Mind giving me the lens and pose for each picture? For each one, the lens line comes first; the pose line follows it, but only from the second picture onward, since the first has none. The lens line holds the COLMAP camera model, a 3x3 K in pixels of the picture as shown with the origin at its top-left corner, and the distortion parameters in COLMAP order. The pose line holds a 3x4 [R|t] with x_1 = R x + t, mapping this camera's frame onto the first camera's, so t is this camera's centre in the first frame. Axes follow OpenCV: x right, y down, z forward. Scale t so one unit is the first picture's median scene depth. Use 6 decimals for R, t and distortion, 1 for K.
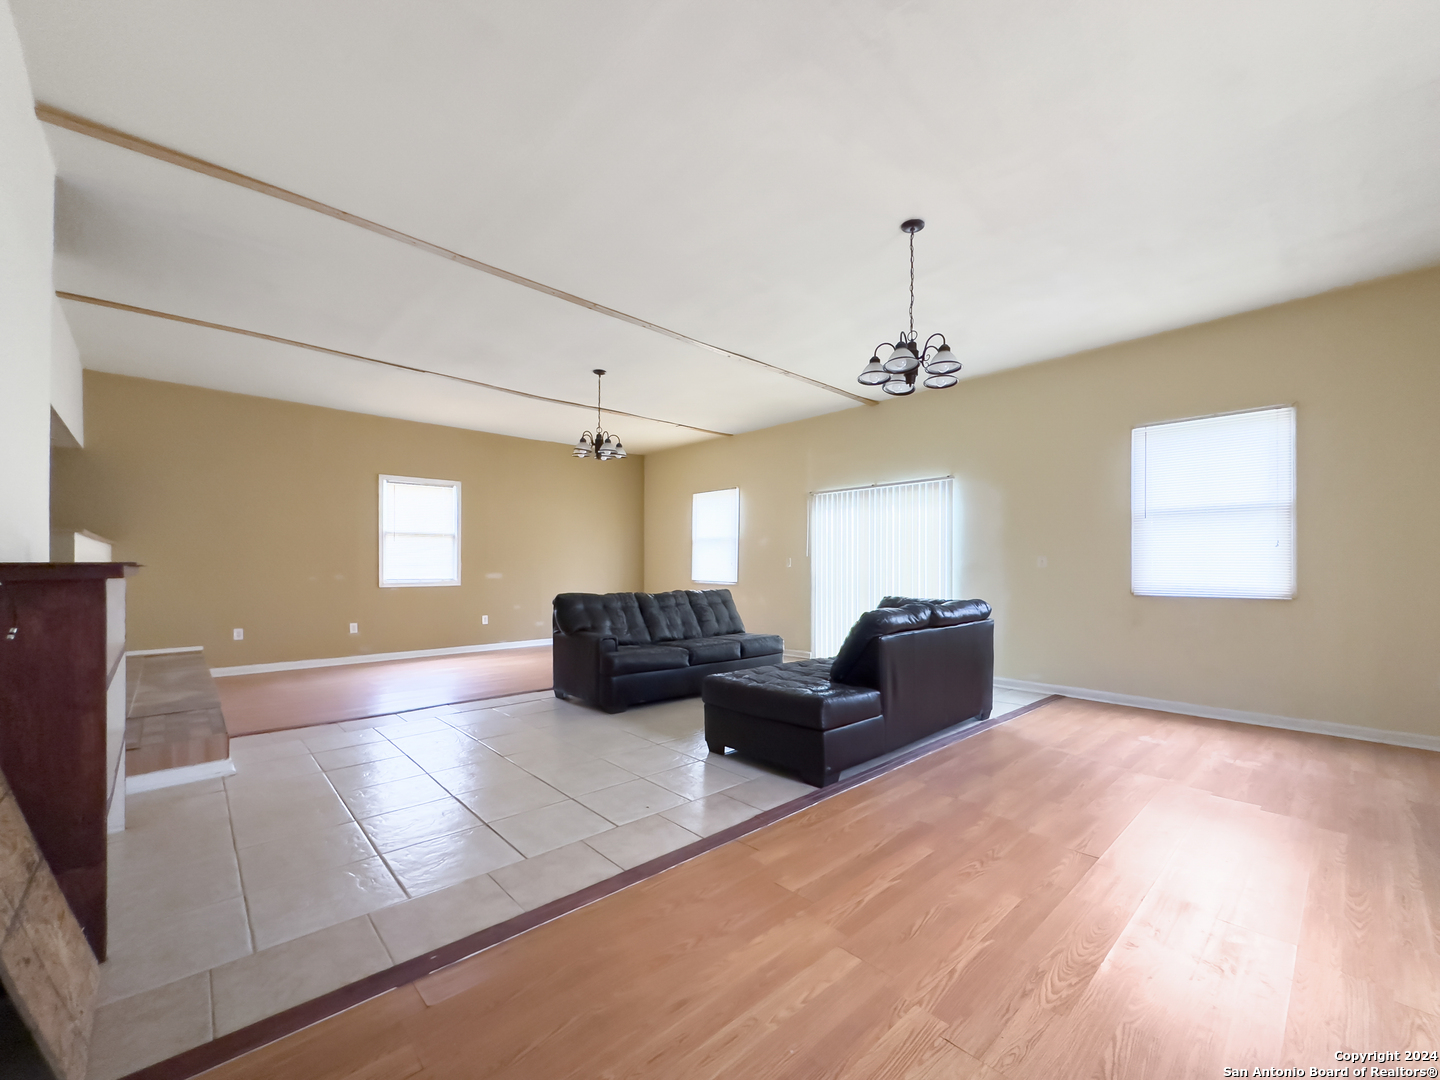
lens RADIAL K [[582.7, 0, 726.7], [0, 582.7, 548.5], [0, 0, 1]] dist [-0.003104, -0.000372]
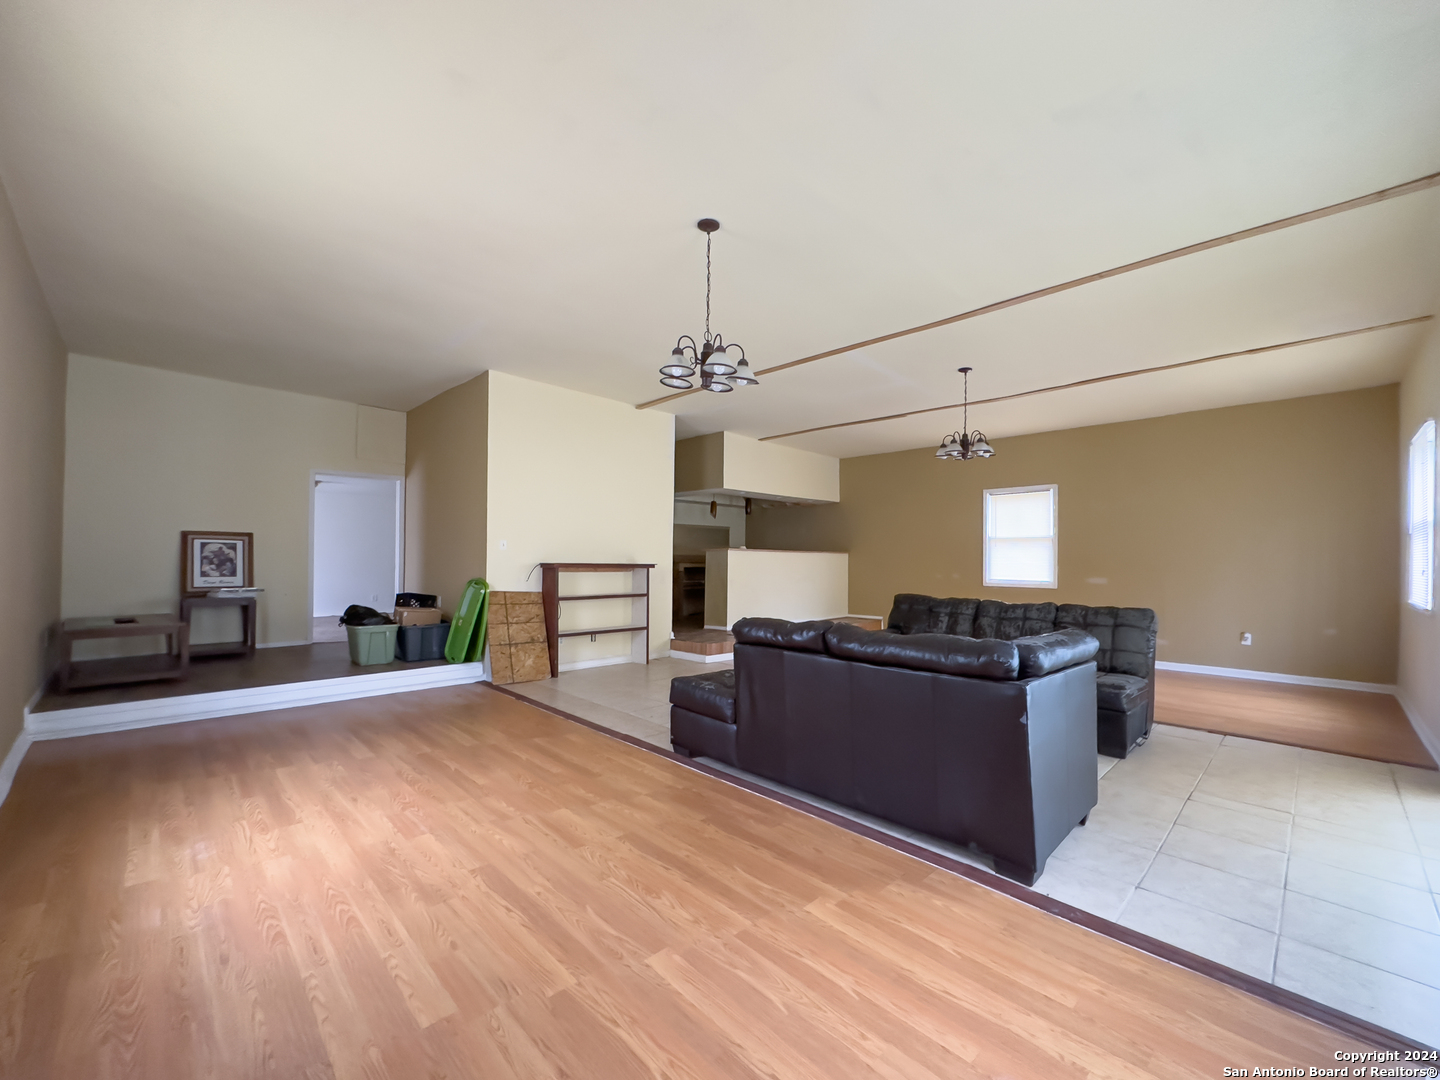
lens RADIAL K [[582.7, 0, 725.5], [0, 582.7, 552.9], [0, 0, 1]] dist [-0.003104, -0.000372]
pose [[0.035016, -0.011142, -0.999325, 1.591880], [0.018013, 0.999782, -0.010516, 0.009353], [0.999224, -0.017633, 0.035210, 1.226219]]
